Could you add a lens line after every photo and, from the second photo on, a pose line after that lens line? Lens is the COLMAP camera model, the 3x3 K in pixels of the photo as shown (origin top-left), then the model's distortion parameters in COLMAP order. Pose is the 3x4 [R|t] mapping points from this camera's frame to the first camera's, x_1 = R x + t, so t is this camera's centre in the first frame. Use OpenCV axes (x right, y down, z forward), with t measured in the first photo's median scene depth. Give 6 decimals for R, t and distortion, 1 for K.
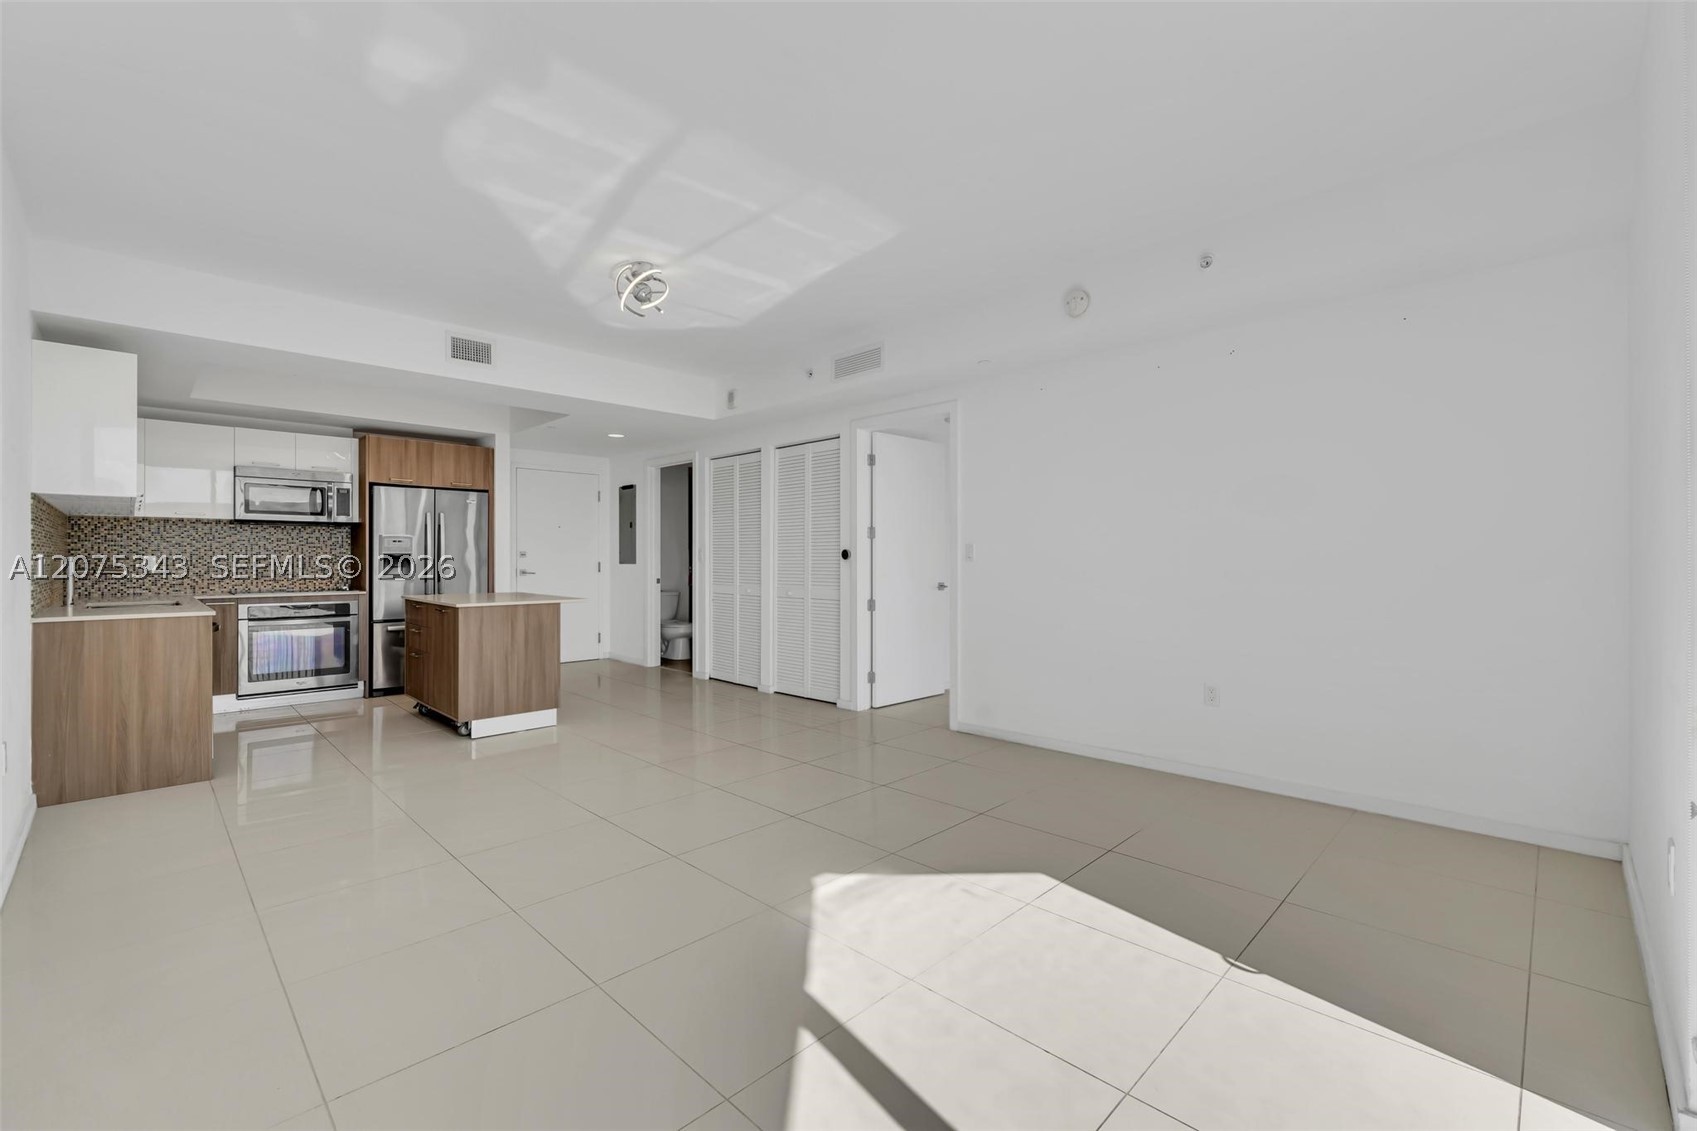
lens RADIAL K [[714.2, 0, 852.0], [0, 714.2, 564.6], [0, 0, 1]] dist [-0.002078, -0.000281]
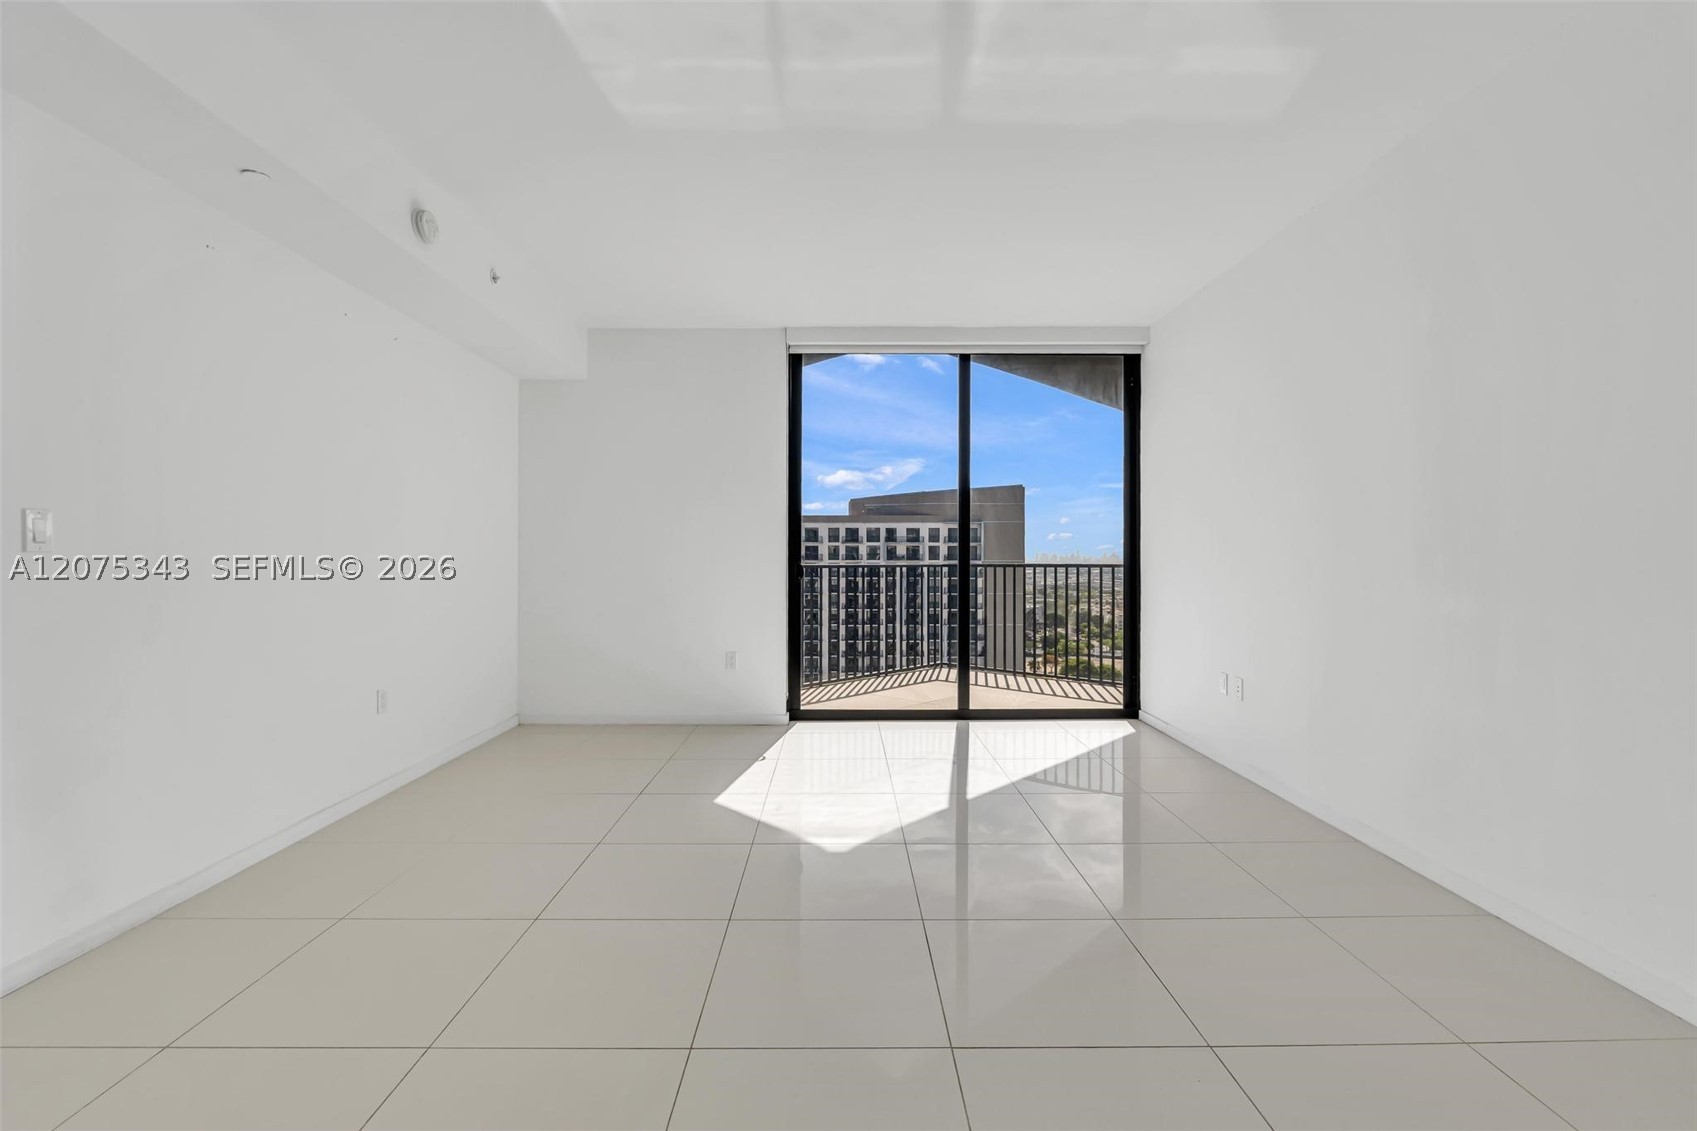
lens RADIAL K [[729.8, 0, 842.3], [0, 729.8, 557.1], [0, 0, 1]] dist [-0.000568, -0.000102]
pose [[-0.710412, 0.005533, 0.703765, -0.438324], [0.005433, 0.999982, -0.002378, 0.002760], [-0.703765, 0.002134, -0.710429, 0.950997]]
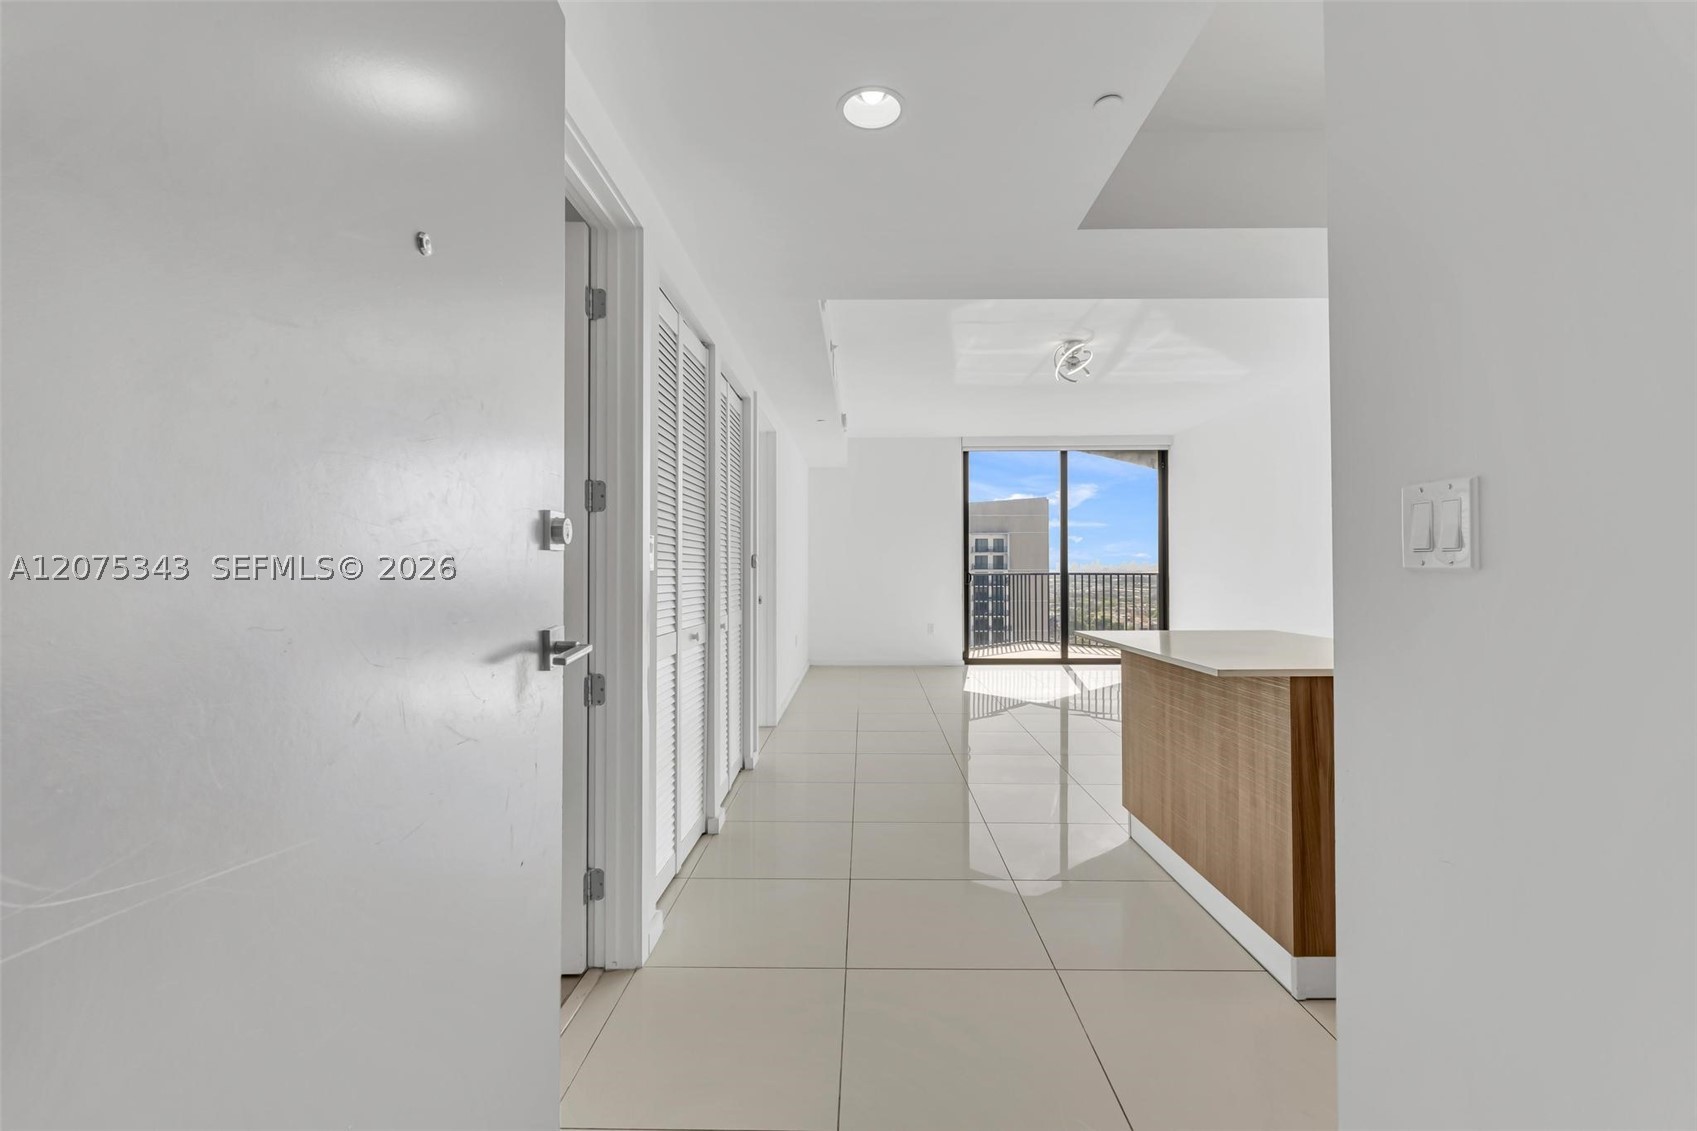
lens RADIAL K [[717.7, 0, 858.4], [0, 717.7, 556.1], [0, 0, 1]] dist [-0.002731, -0.000399]
pose [[-0.698156, 0.014476, 0.715799, -0.730427], [0.005439, 0.999874, -0.014916, -0.008307], [-0.715925, -0.006521, -0.698147, 1.674439]]
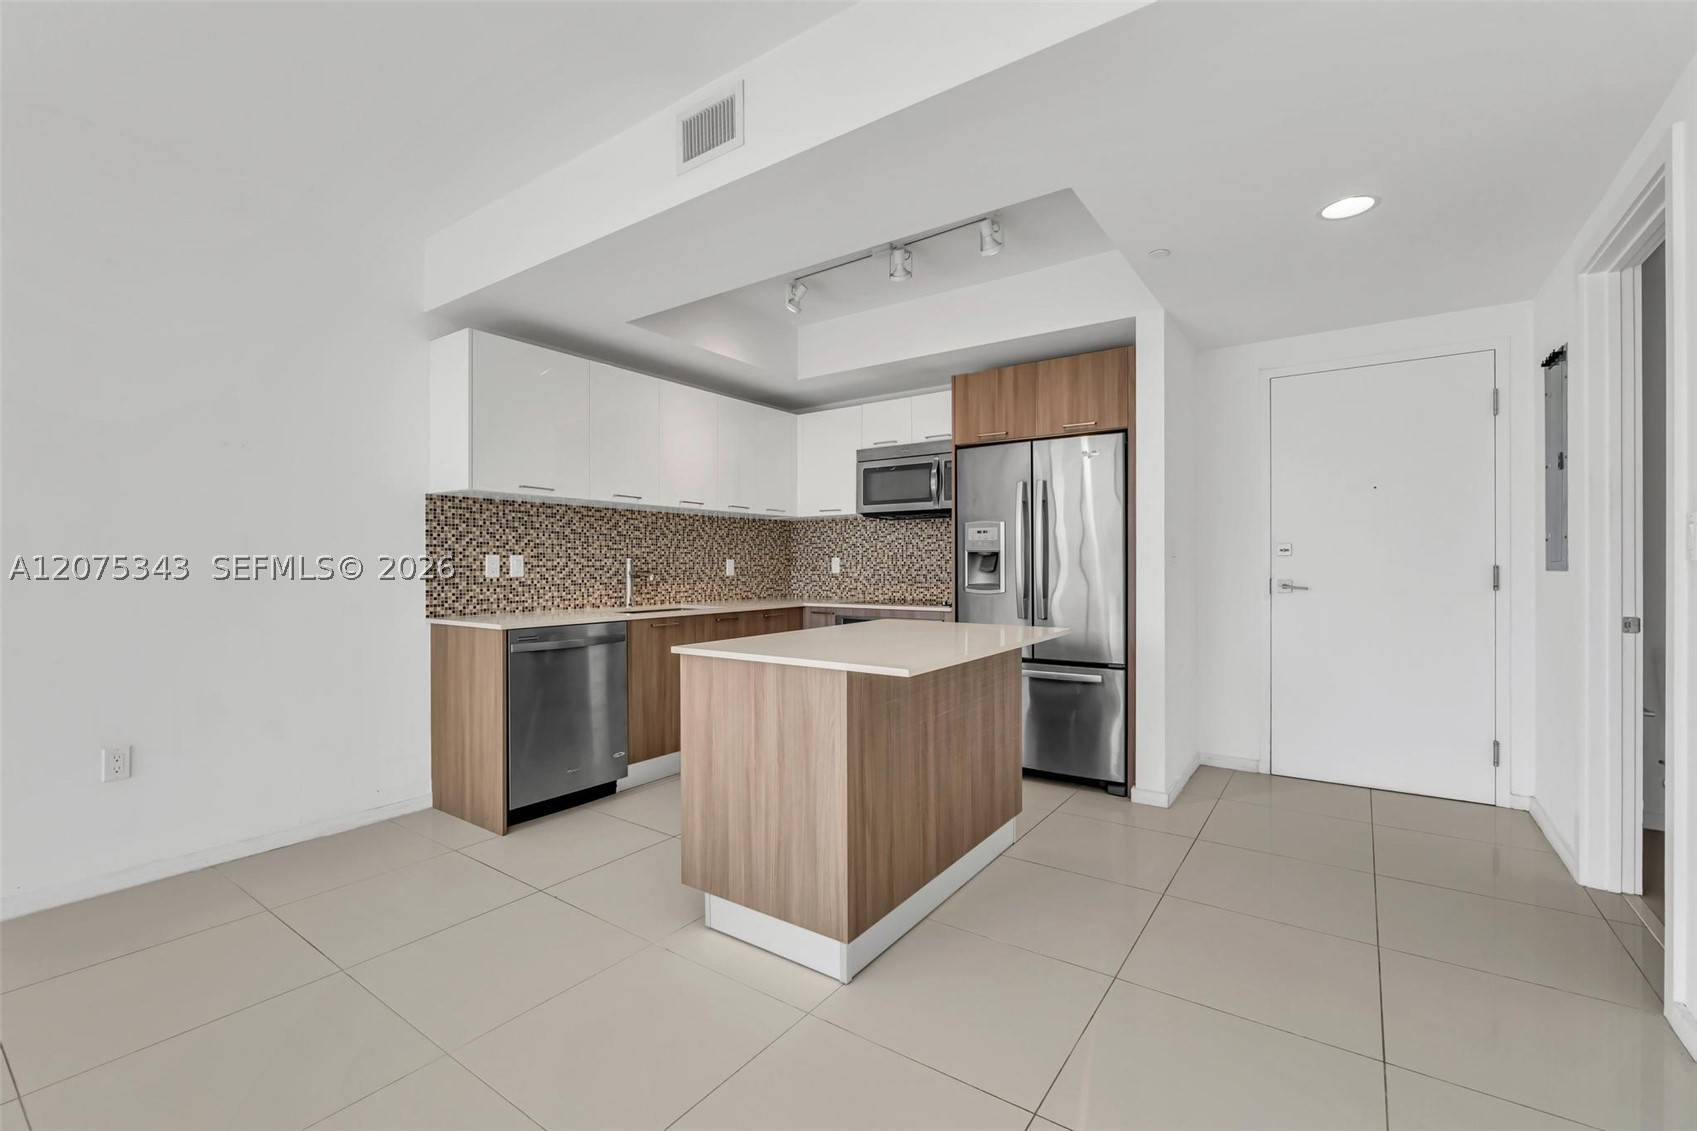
lens RADIAL K [[719.1, 0, 857.2], [0, 719.1, 562.4], [0, 0, 1]] dist [-0.001819, -0.000268]
pose [[0.174083, -0.003414, -0.984725, -0.031592], [-0.006848, 0.999966, -0.004678, -0.001999], [0.984707, 0.007558, 0.174054, 0.982360]]
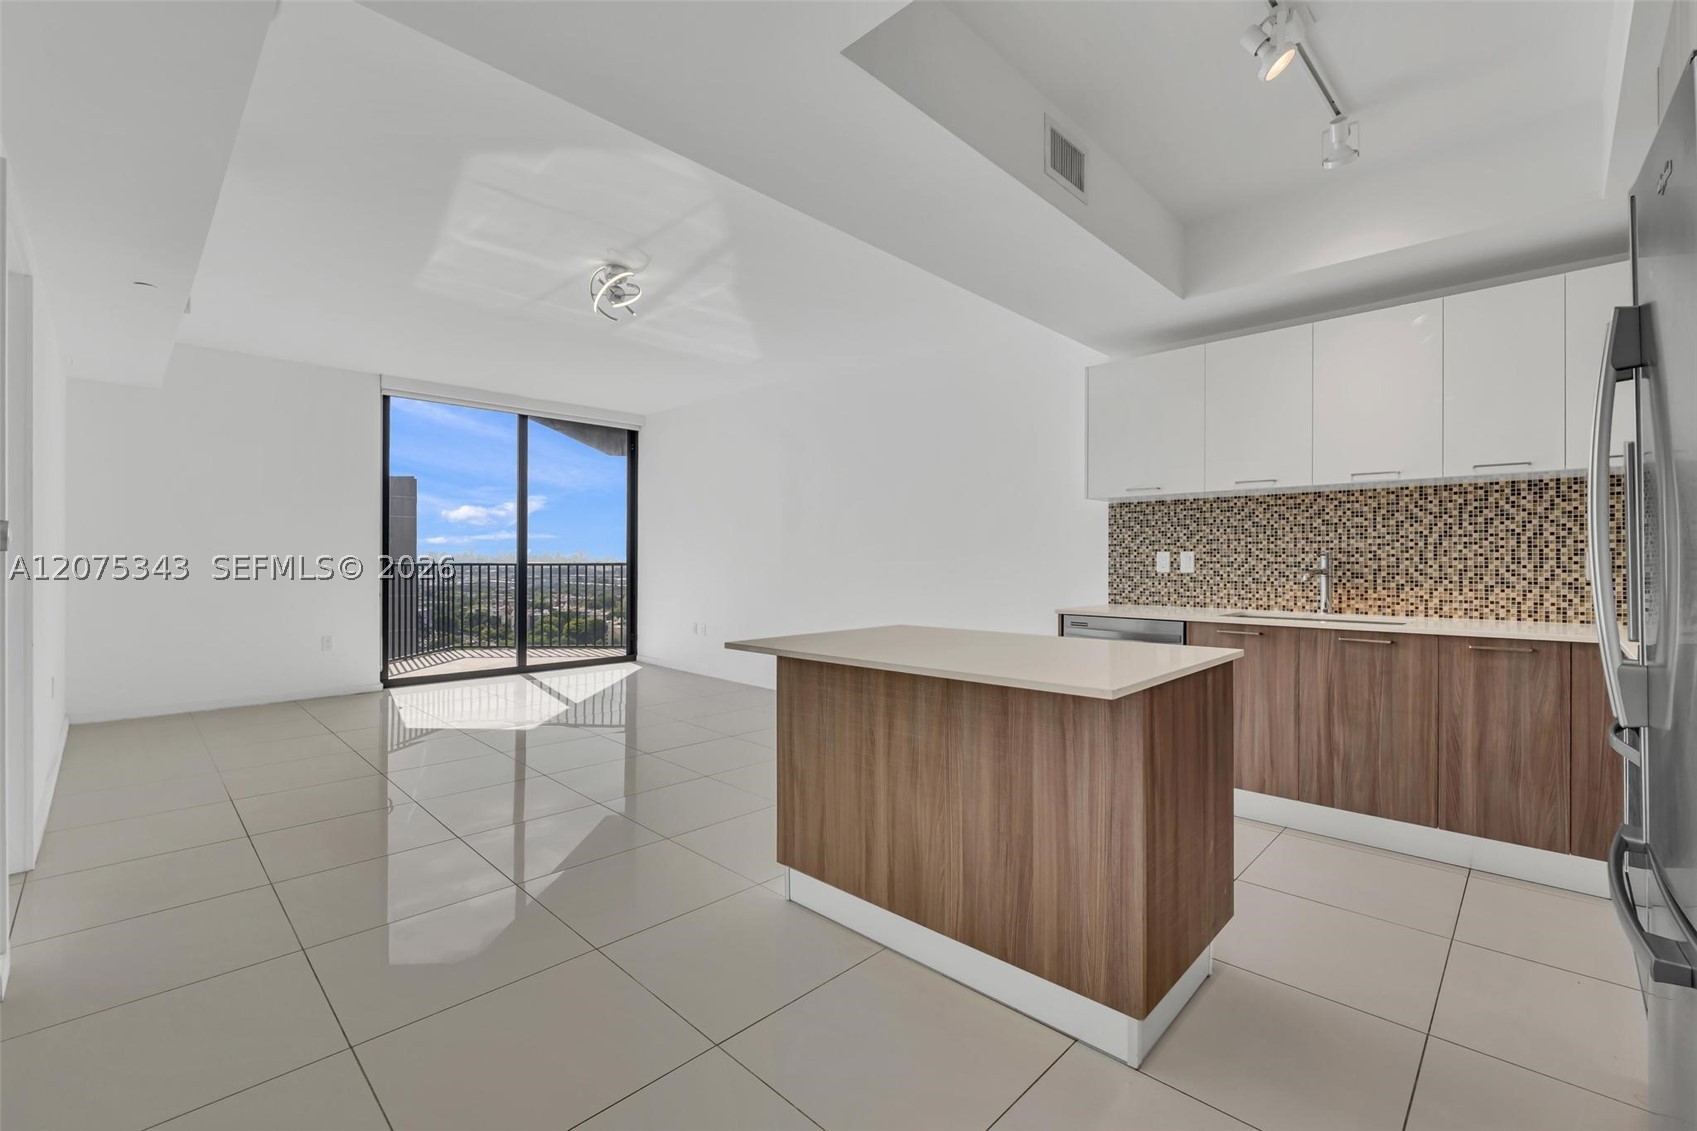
lens RADIAL K [[717.7, 0, 858.4], [0, 717.7, 556.1], [0, 0, 1]] dist [-0.002731, -0.000399]
pose [[-0.999831, -0.001999, -0.018280, -0.476977], [-0.001996, 0.999998, -0.000191, -0.004999], [0.018280, -0.000154, -0.999833, 1.552292]]
